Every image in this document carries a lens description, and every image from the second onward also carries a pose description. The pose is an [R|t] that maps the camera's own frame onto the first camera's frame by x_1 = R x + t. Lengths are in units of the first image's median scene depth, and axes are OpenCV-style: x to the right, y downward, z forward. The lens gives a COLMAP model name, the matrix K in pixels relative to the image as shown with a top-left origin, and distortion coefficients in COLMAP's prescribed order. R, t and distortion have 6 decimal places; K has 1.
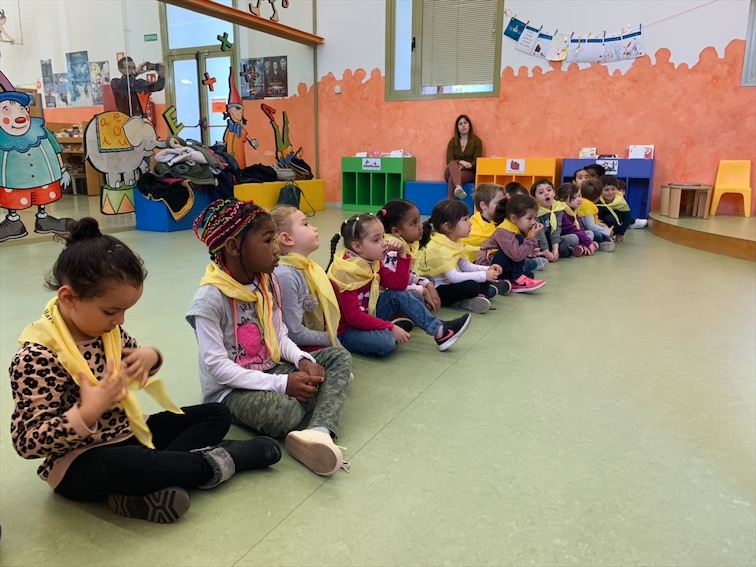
lens RADIAL K [[583.0, 0, 382.8], [0, 583.0, 283.2], [0, 0, 1]] dist [0.019852, -0.016070]
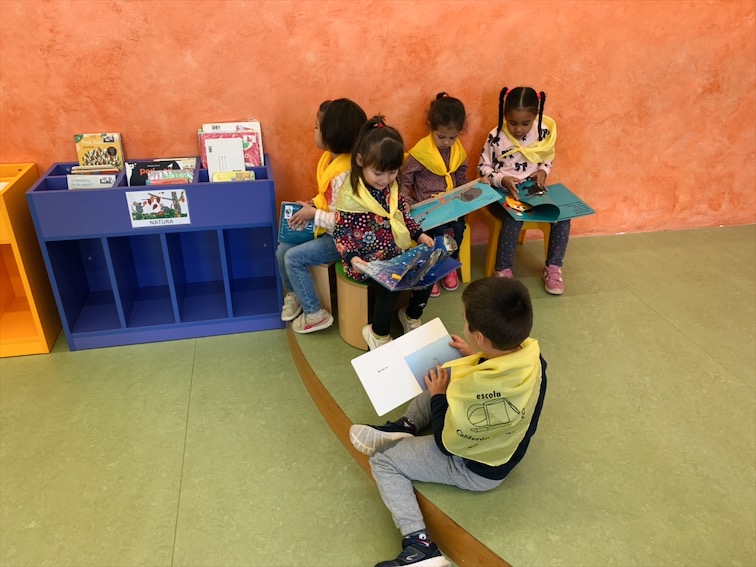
lens RADIAL K [[583.0, 0, 379.8], [0, 583.0, 286.8], [0, 0, 1]] dist [0.019852, -0.016070]
pose [[0.779566, -0.287983, 0.556186, 0.271704], [0.122803, 0.941066, 0.315142, -0.250065], [-0.614163, -0.177373, 0.768988, 0.621985]]
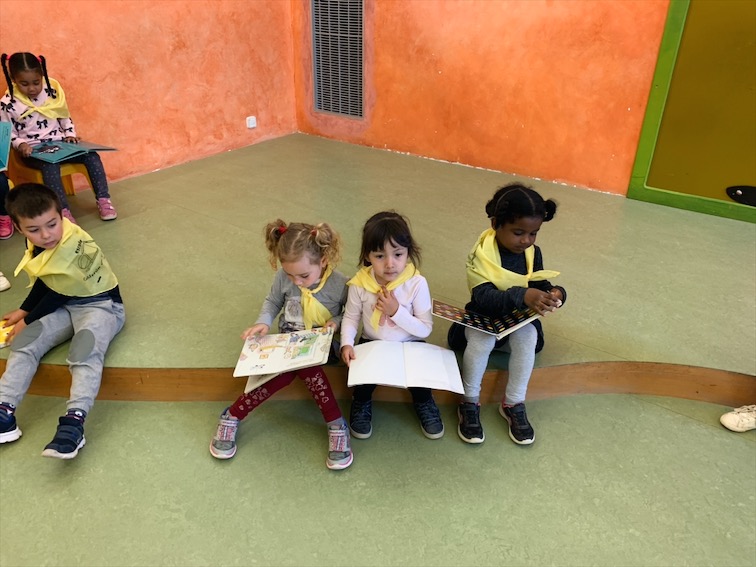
lens RADIAL K [[583.0, 0, 379.5], [0, 583.0, 278.5], [0, 0, 1]] dist [0.019852, -0.016070]
pose [[0.165887, -0.458360, 0.873148, 0.168729], [0.202617, 0.882367, 0.424705, -0.220922], [-0.965105, 0.106462, 0.239244, 0.521491]]
